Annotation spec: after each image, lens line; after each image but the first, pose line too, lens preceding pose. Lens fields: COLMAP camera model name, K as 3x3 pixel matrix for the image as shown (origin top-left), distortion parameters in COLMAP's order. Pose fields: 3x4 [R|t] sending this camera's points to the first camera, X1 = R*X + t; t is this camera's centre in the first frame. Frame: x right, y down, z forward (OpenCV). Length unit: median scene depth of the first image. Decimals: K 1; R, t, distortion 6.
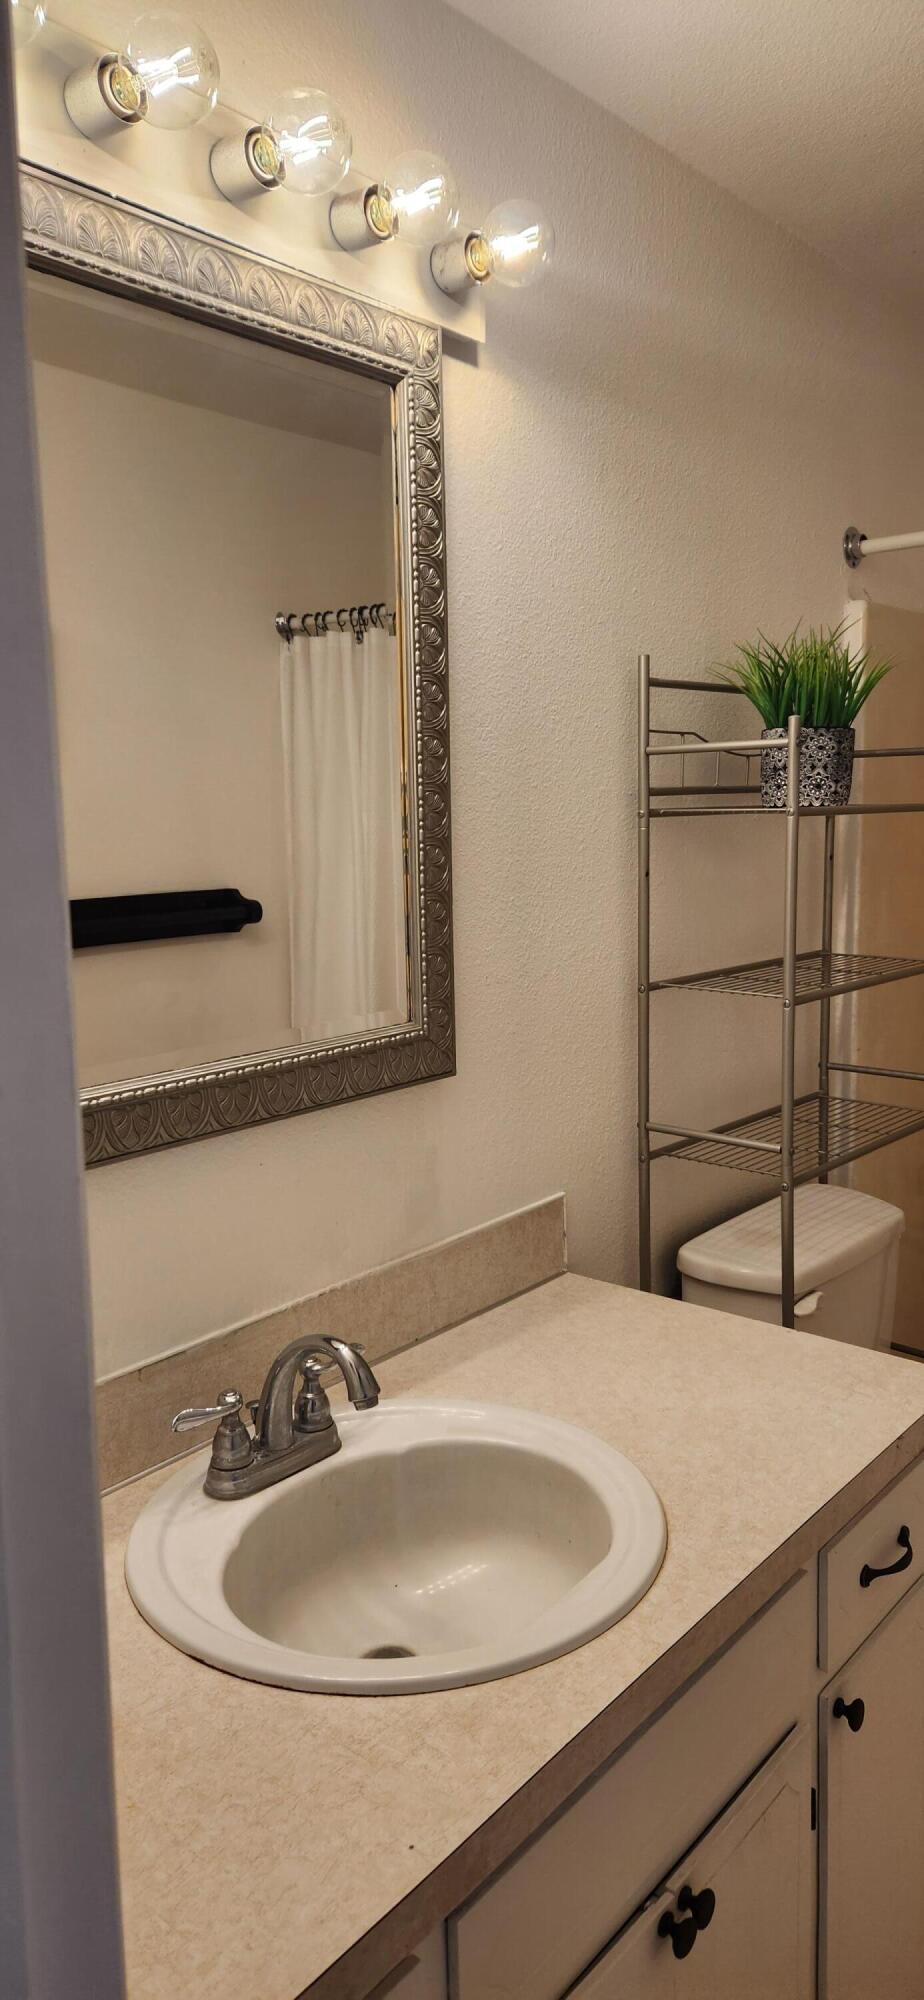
lens RADIAL K [[1339.4, 0, 465.8], [0, 1339.4, 988.7], [0, 0, 1]] dist [0.056631, -0.012137]
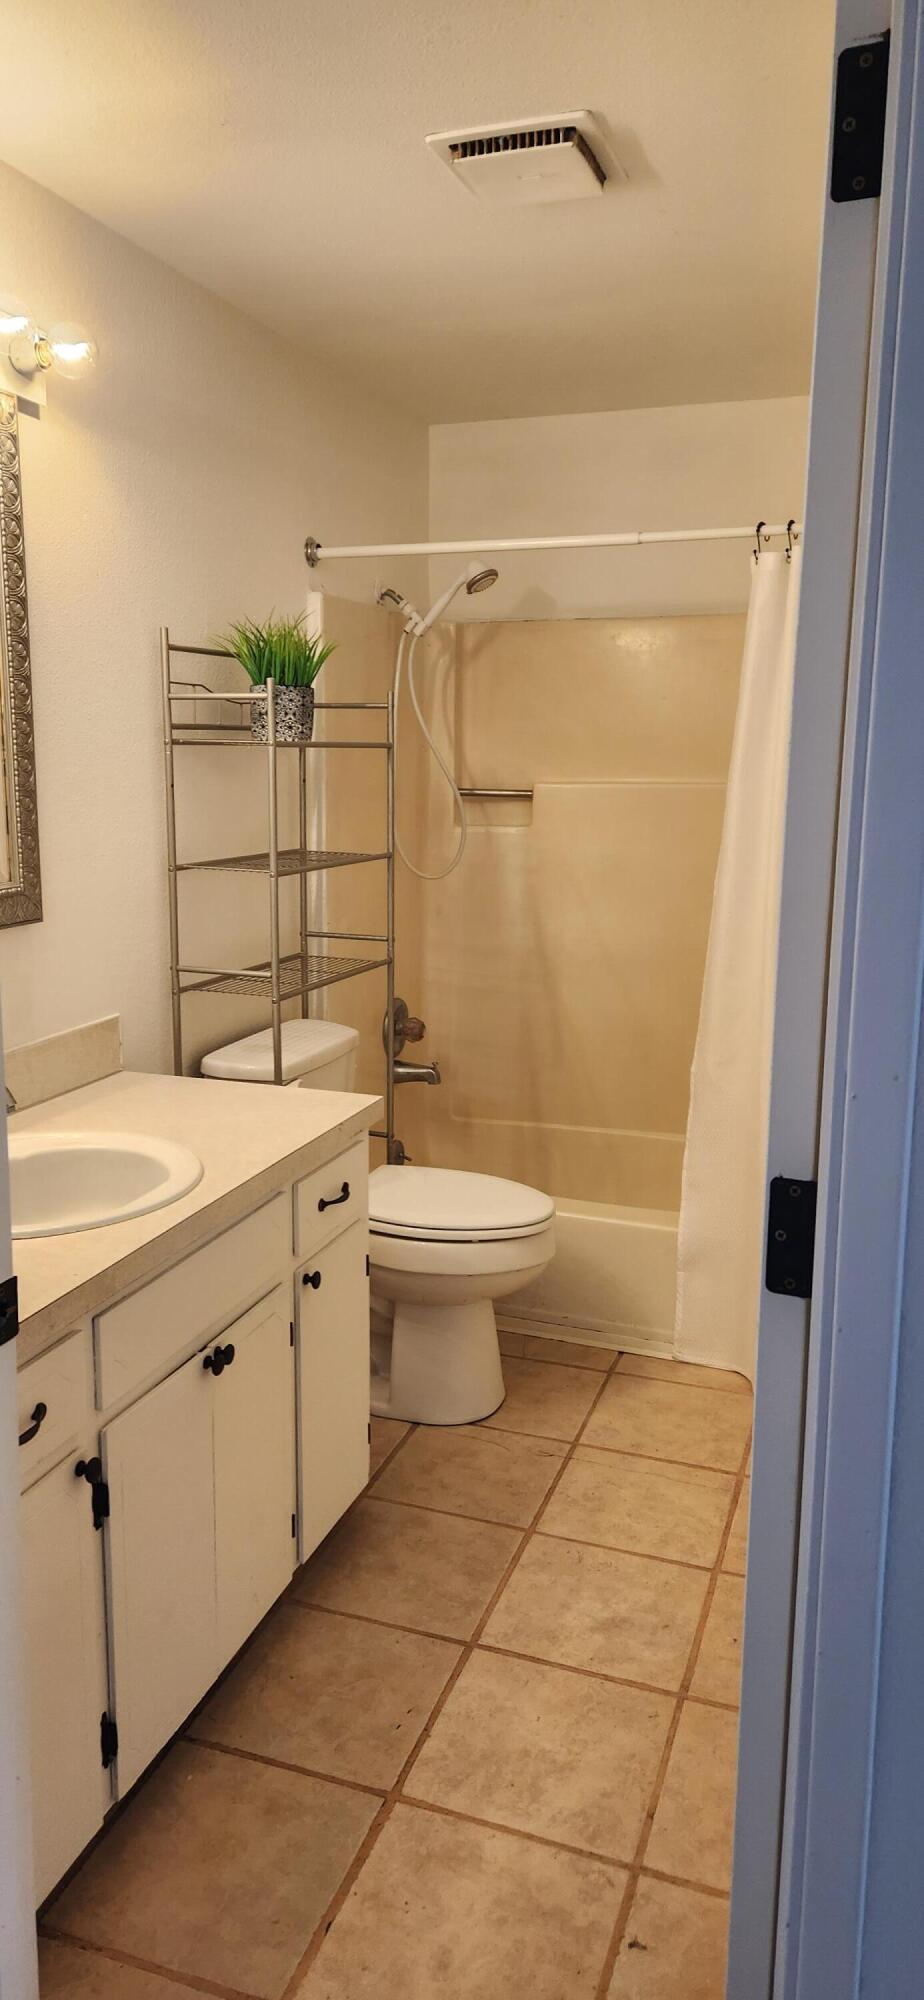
lens RADIAL K [[1339.4, 0, 459.3], [0, 1339.4, 995.8], [0, 0, 1]] dist [0.056631, -0.012137]
pose [[0.936285, -0.036360, 0.349354, -0.084927], [0.019962, 0.998528, 0.050425, 0.070789], [-0.350674, -0.040238, 0.935633, -0.439665]]
